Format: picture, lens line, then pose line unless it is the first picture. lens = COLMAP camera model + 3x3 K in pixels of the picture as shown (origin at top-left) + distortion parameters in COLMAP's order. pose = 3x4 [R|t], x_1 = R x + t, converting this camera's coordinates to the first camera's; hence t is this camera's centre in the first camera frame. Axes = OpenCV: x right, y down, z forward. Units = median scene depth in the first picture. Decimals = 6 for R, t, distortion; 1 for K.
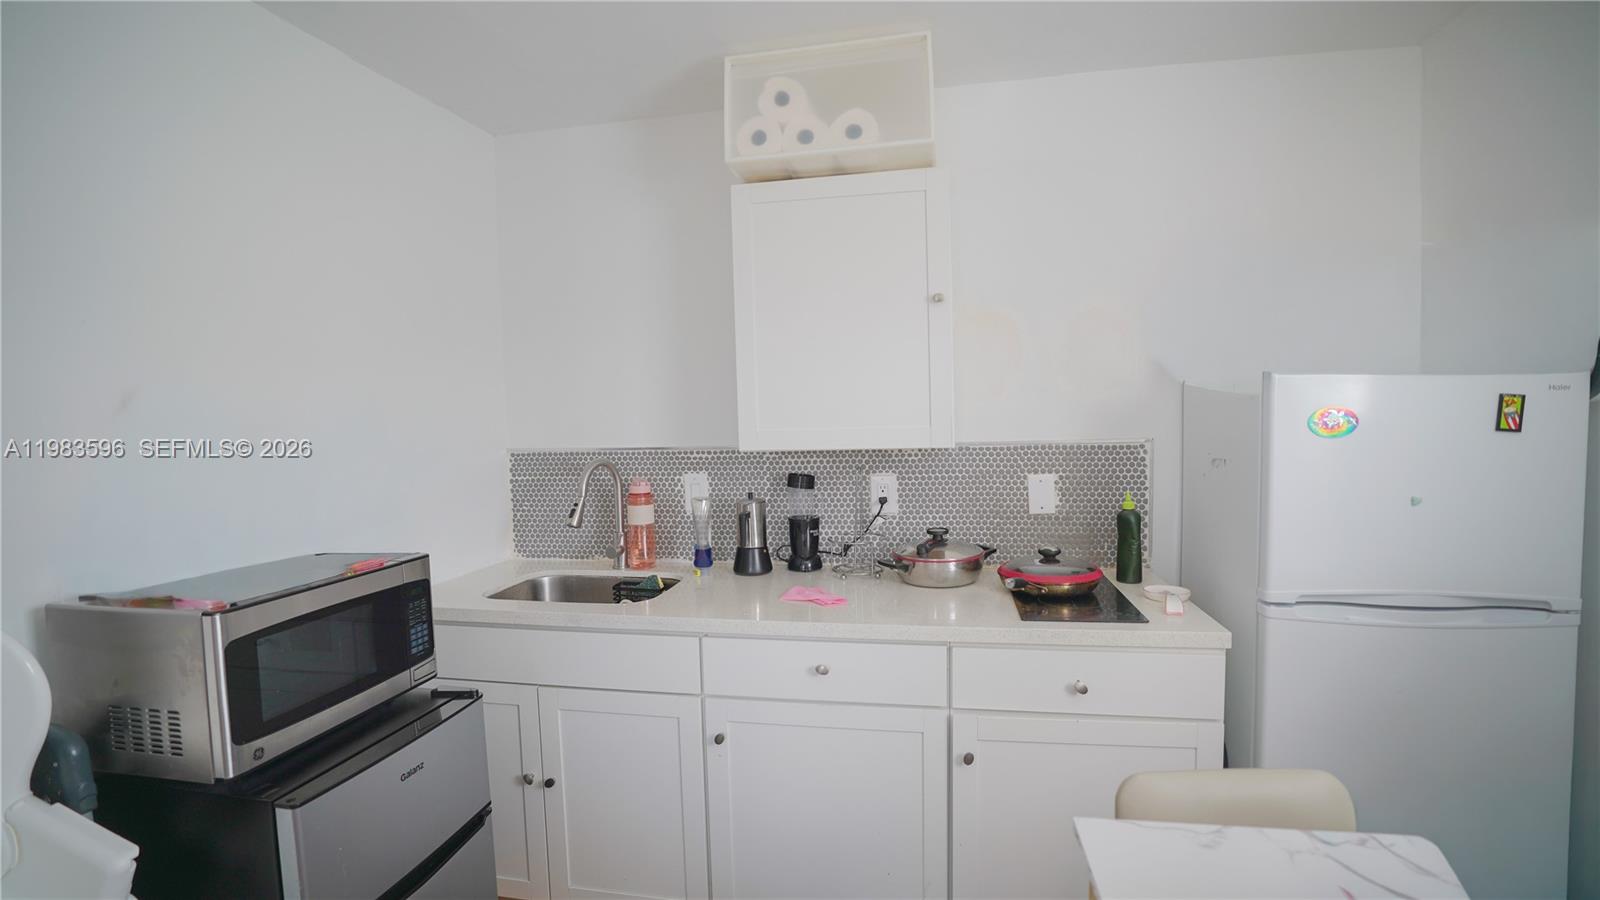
lens RADIAL K [[733.2, 0, 799.8], [0, 733.2, 447.5], [0, 0, 1]] dist [-0.042052, 0.002197]
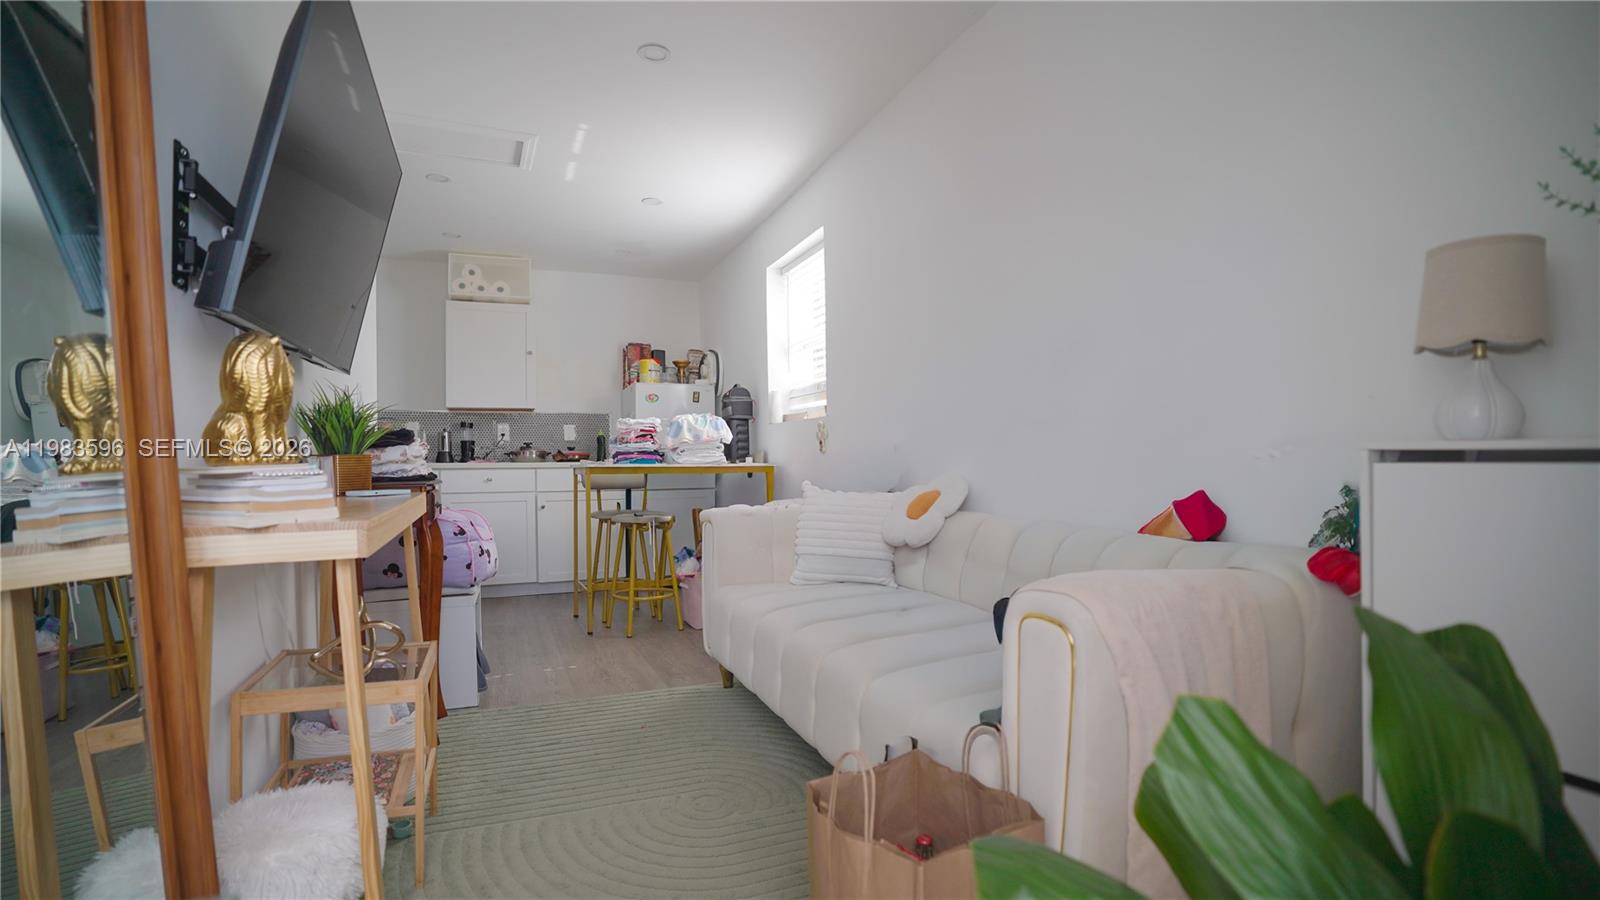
lens RADIAL K [[733.2, 0, 792.9], [0, 733.2, 452.7], [0, 0, 1]] dist [-0.042052, 0.002197]
pose [[0.831683, 0.019281, 0.554915, -0.465063], [0.023549, 0.997273, -0.069945, 0.357400], [-0.554751, 0.071239, 0.828961, -1.655319]]
